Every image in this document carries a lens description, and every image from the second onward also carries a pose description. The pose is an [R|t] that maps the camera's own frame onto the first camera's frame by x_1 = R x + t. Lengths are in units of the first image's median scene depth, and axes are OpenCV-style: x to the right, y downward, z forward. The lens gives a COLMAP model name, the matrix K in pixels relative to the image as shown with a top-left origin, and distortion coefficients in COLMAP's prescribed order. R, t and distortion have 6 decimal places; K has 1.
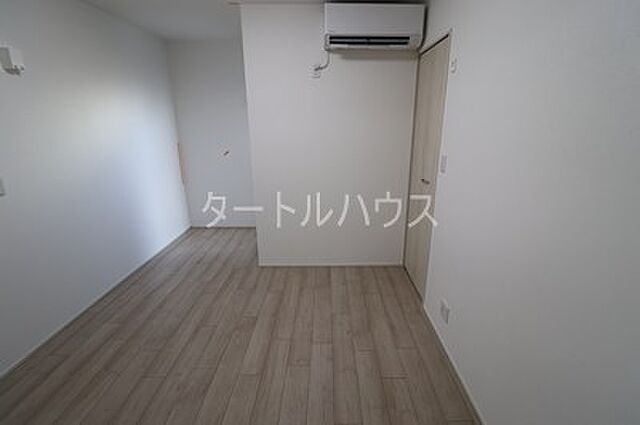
lens RADIAL K [[303.2, 0, 324.5], [0, 303.2, 210.3], [0, 0, 1]] dist [0.000068, -0.000813]
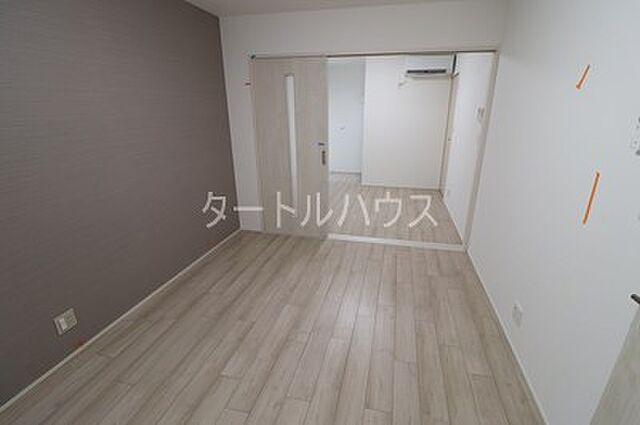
lens RADIAL K [[303.2, 0, 324.5], [0, 303.2, 210.3], [0, 0, 1]] dist [0.000068, -0.000813]
pose [[0.970853, 0.072942, -0.228308, 0.010471], [-0.068032, 0.997252, 0.029315, 0.378324], [0.229819, -0.012928, 0.973147, -1.198218]]
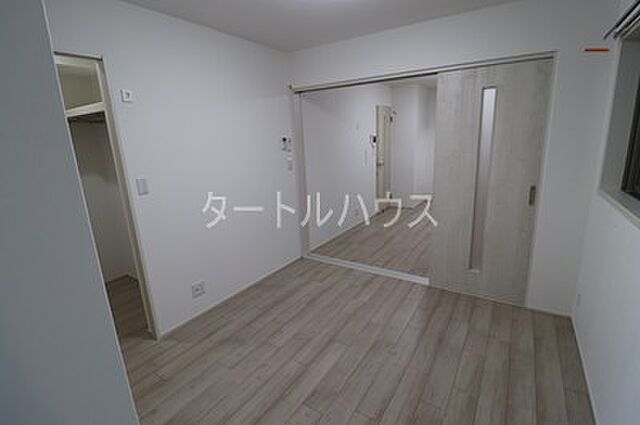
lens RADIAL K [[303.2, 0, 324.5], [0, 303.2, 210.3], [0, 0, 1]] dist [0.000068, -0.000813]
pose [[-0.837337, -0.096905, 0.538029, -0.574490], [0.201179, 0.860482, 0.468078, -0.365178], [-0.508324, 0.500180, -0.701019, 1.167100]]
